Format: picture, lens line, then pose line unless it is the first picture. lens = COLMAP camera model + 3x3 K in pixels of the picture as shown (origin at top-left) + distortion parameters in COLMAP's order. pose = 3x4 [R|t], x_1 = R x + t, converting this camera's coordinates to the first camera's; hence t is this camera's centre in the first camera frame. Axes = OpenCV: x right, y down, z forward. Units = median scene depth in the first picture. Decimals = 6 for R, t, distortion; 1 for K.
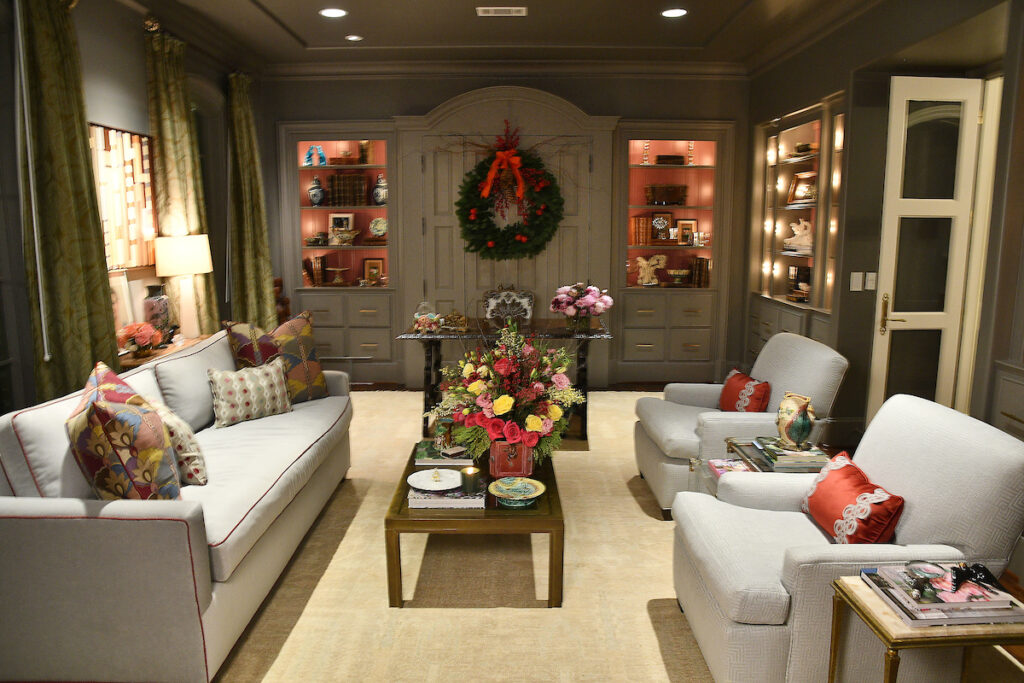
lens RADIAL K [[774.8, 0, 515.2], [0, 774.8, 346.3], [0, 0, 1]] dist [-0.111800, 0.020318]
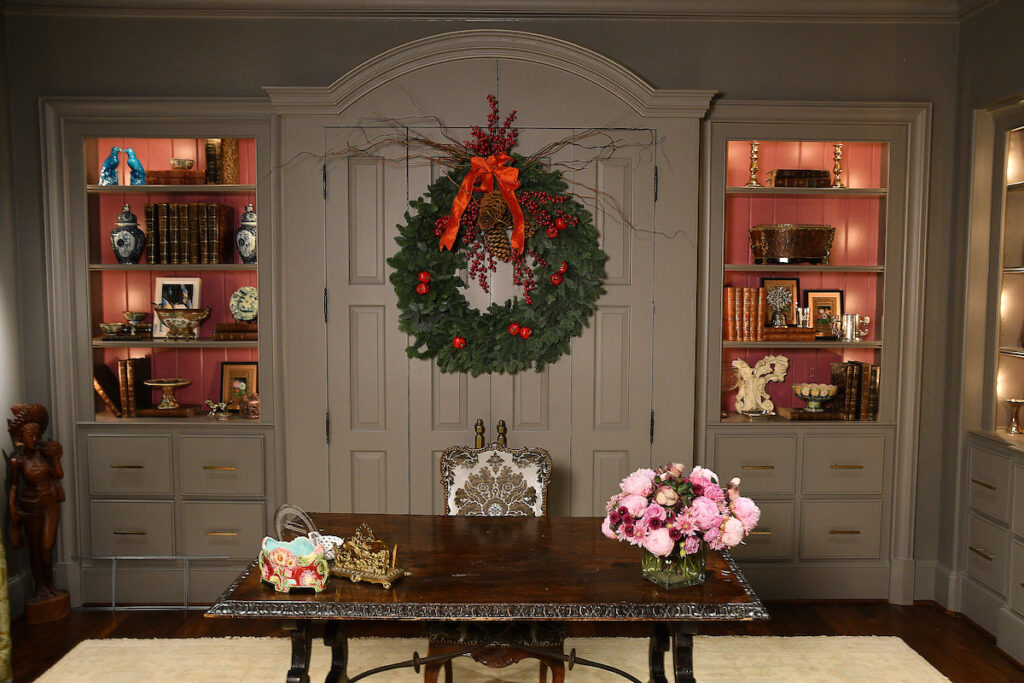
lens RADIAL K [[774.8, 0, 509.4], [0, 774.8, 325.4], [0, 0, 1]] dist [-0.111800, 0.020318]
pose [[0.999823, 0.002652, 0.018611, -0.008689], [-0.000992, 0.996062, -0.088650, -0.098763], [-0.018772, 0.088616, 0.995889, 0.502097]]
